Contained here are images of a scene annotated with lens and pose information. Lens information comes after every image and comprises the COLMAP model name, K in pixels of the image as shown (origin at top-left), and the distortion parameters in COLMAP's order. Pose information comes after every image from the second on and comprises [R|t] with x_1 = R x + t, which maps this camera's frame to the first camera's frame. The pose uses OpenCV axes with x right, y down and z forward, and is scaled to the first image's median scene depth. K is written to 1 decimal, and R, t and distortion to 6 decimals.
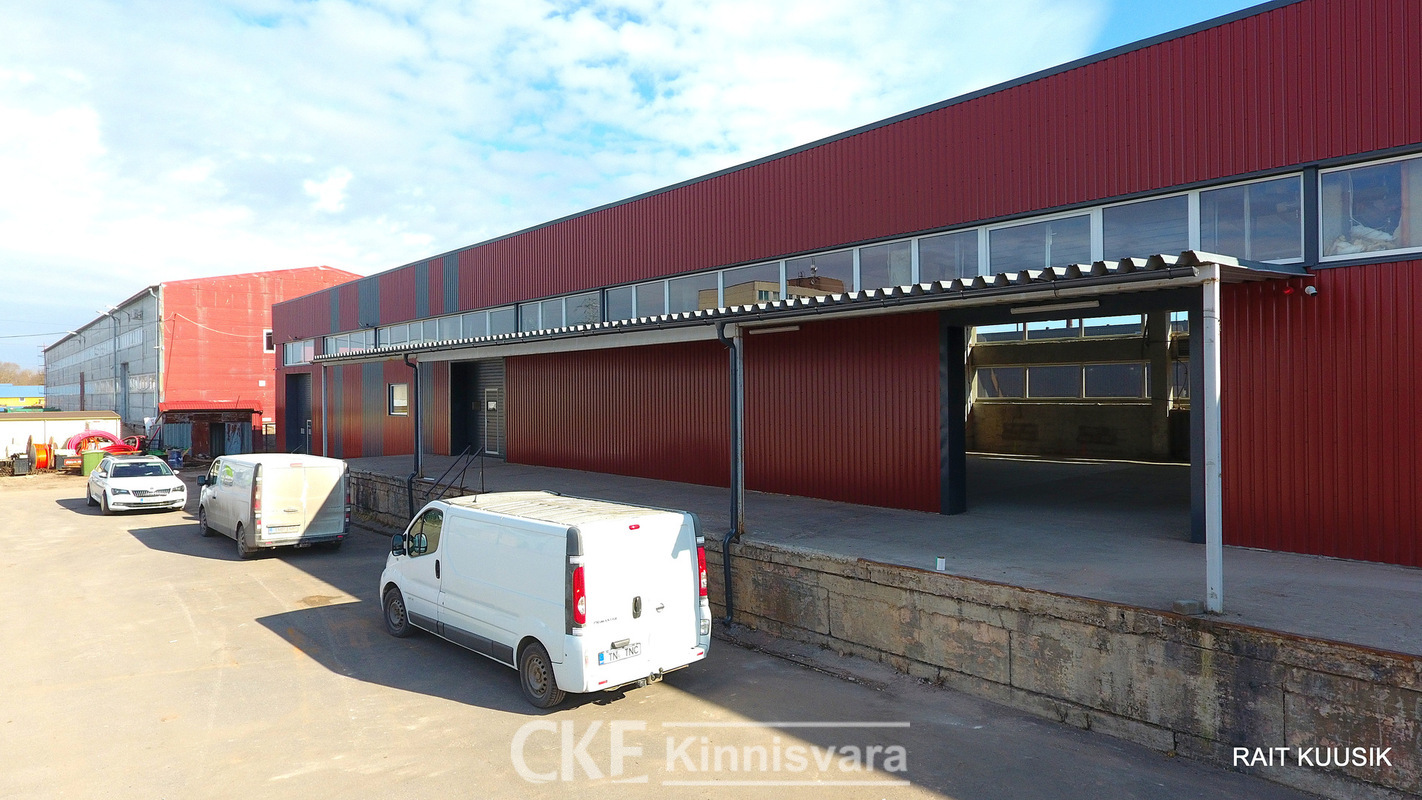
lens RADIAL K [[830.1, 0, 720.1], [0, 830.1, 394.0], [0, 0, 1]] dist [0.000411, 0.000048]
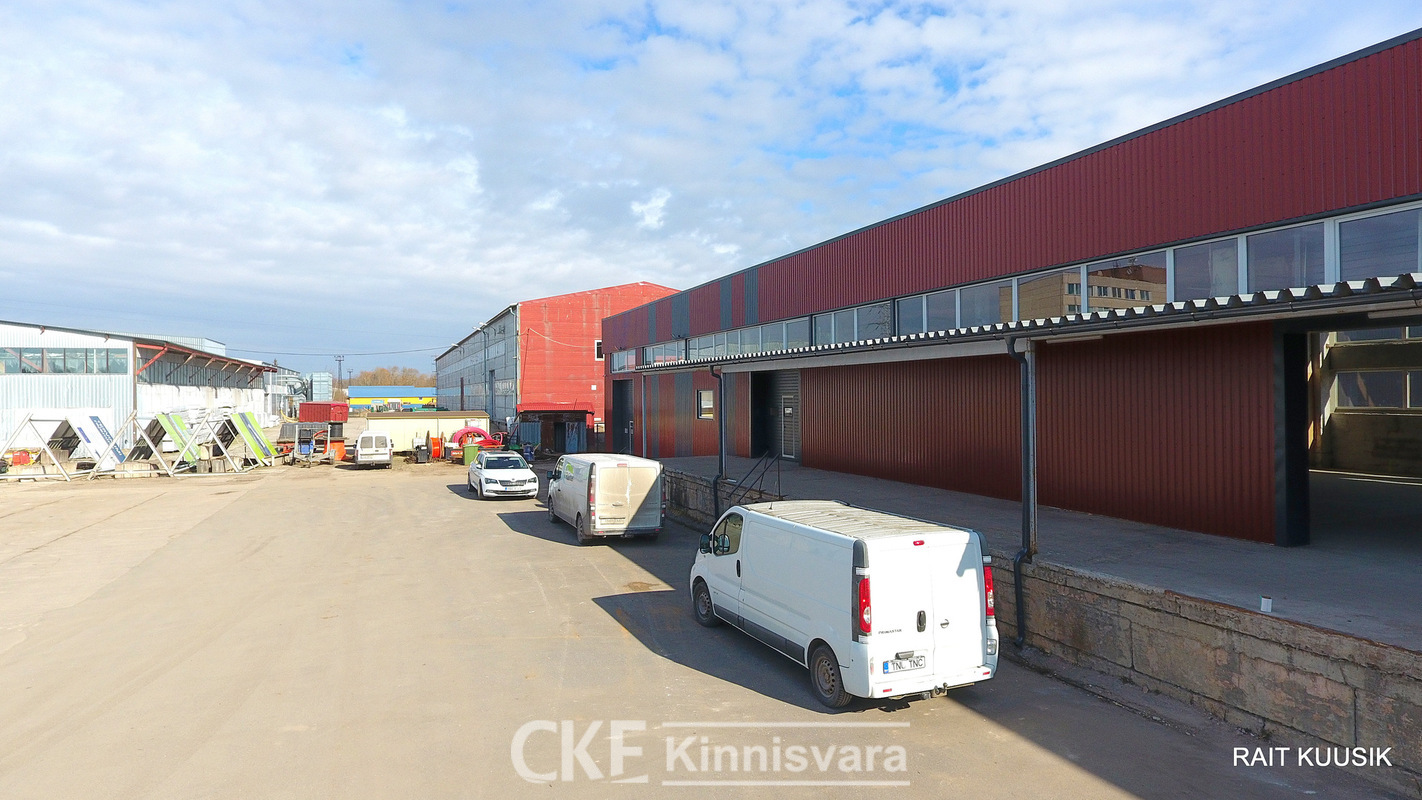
lens RADIAL K [[830.1, 0, 720.1], [0, 830.1, 394.0], [0, 0, 1]] dist [0.000411, 0.000048]
pose [[0.938479, -0.001414, -0.345334, 0.014940], [0.001741, 0.999998, 0.000636, -0.017959], [0.345333, -0.001198, 0.938480, -0.035748]]
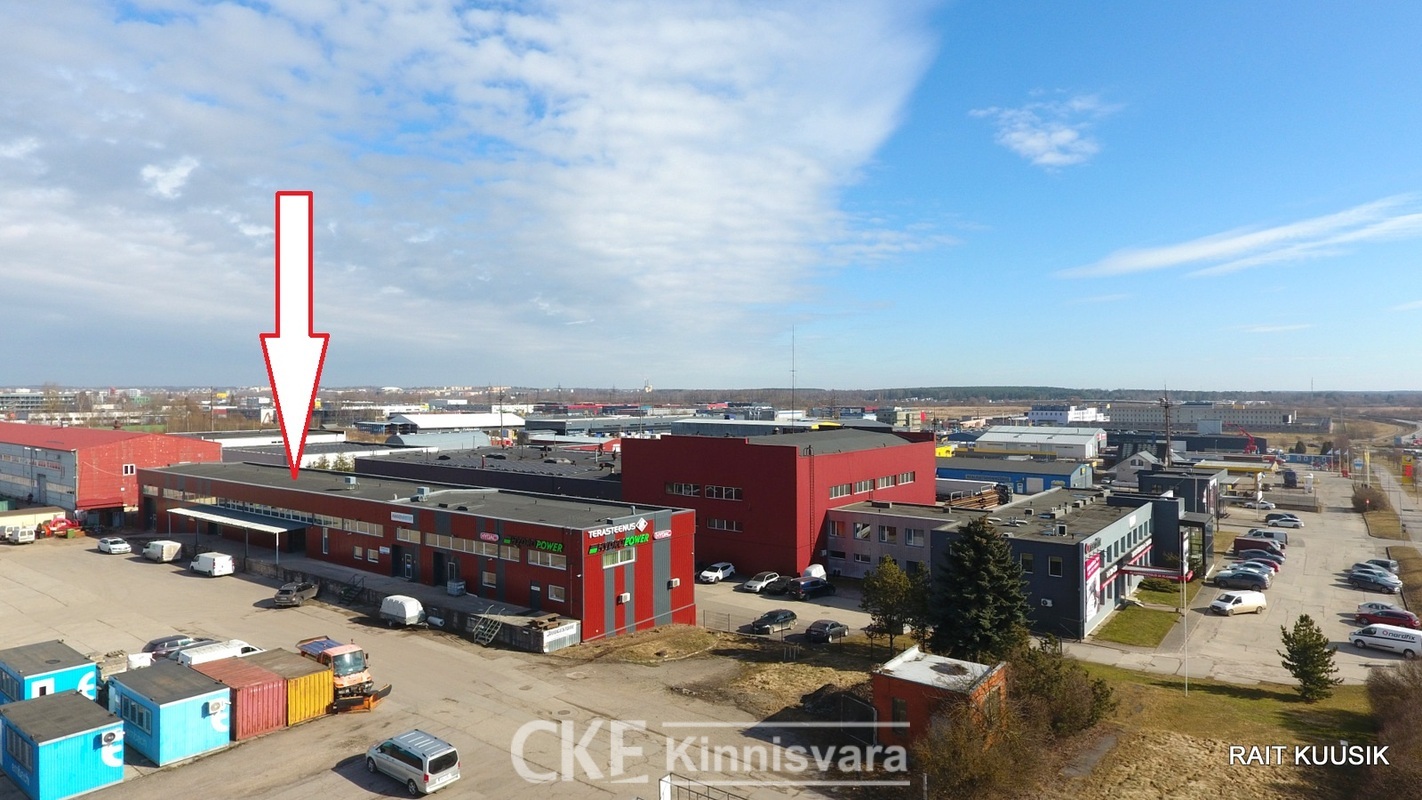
lens RADIAL K [[834.3, 0, 718.4], [0, 834.3, 377.2], [0, 0, 1]] dist [-0.002924, -0.002622]
pose [[0.978847, 0.006264, 0.204496, 2.442918], [-0.003803, 0.999916, -0.012429, -1.261909], [-0.204556, 0.011389, 0.978789, -6.641882]]
